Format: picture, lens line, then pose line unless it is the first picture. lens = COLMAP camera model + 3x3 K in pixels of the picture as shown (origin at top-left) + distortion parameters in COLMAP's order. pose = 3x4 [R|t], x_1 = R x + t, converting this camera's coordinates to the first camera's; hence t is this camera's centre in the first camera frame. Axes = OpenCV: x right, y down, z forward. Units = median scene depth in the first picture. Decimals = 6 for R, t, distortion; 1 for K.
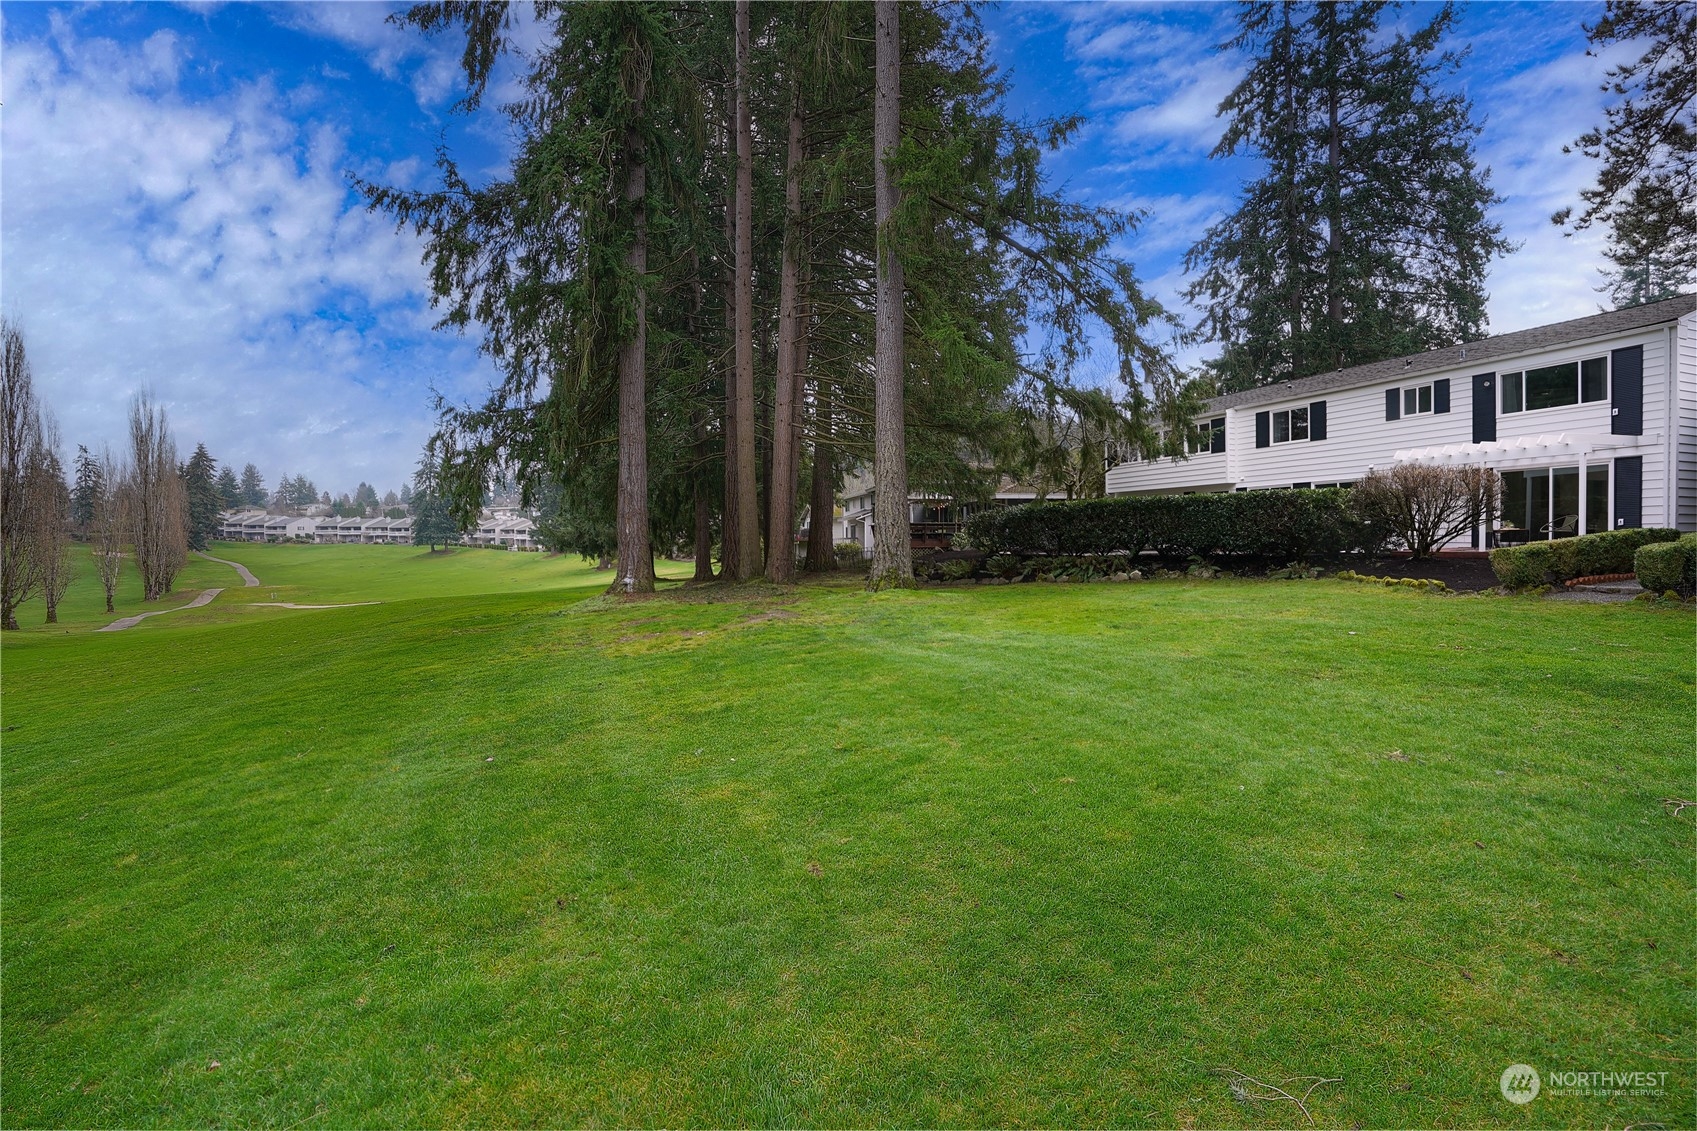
lens RADIAL K [[792.4, 0, 848.5], [0, 792.4, 565.5], [0, 0, 1]] dist [-0.061508, 0.024641]
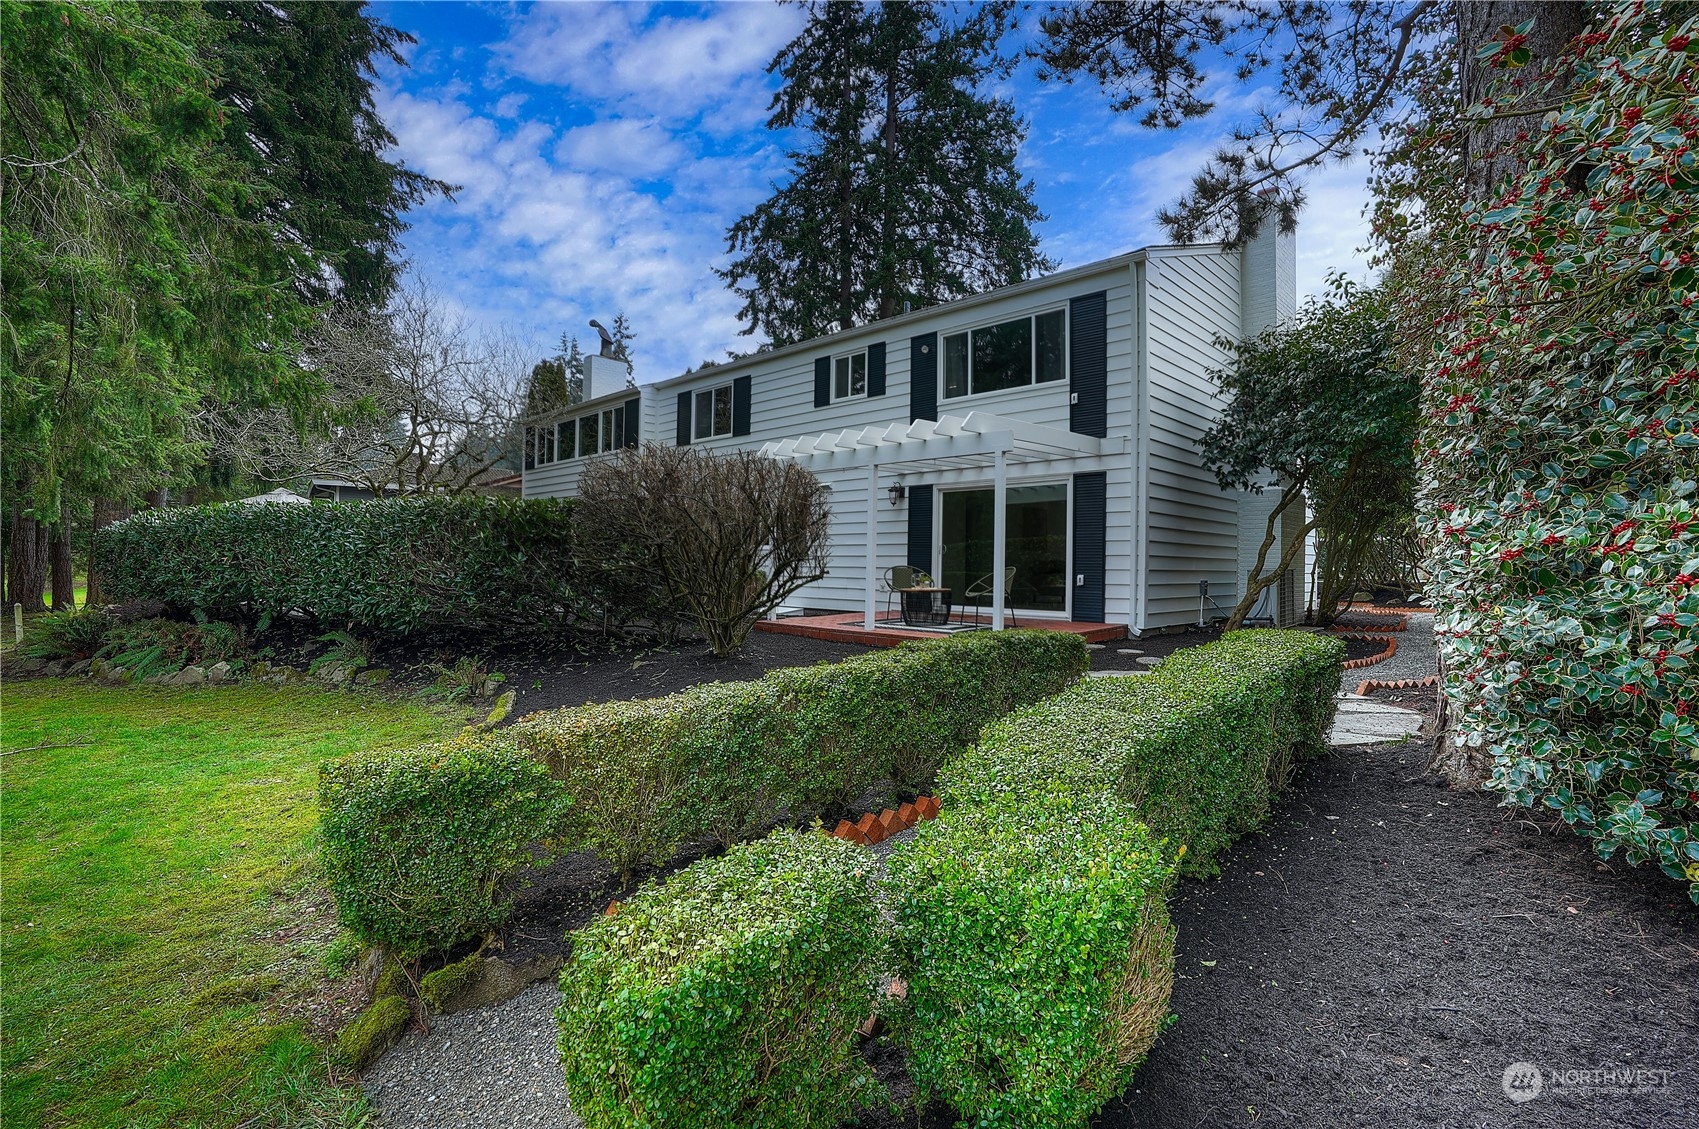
lens RADIAL K [[793.3, 0, 849.5], [0, 793.3, 564.5], [0, 0, 1]] dist [-0.061508, 0.024641]
pose [[0.918511, 0.023826, 0.394678, 0.470814], [-0.012721, 0.999447, -0.030730, -0.037605], [-0.395191, 0.023205, 0.918306, 0.393212]]
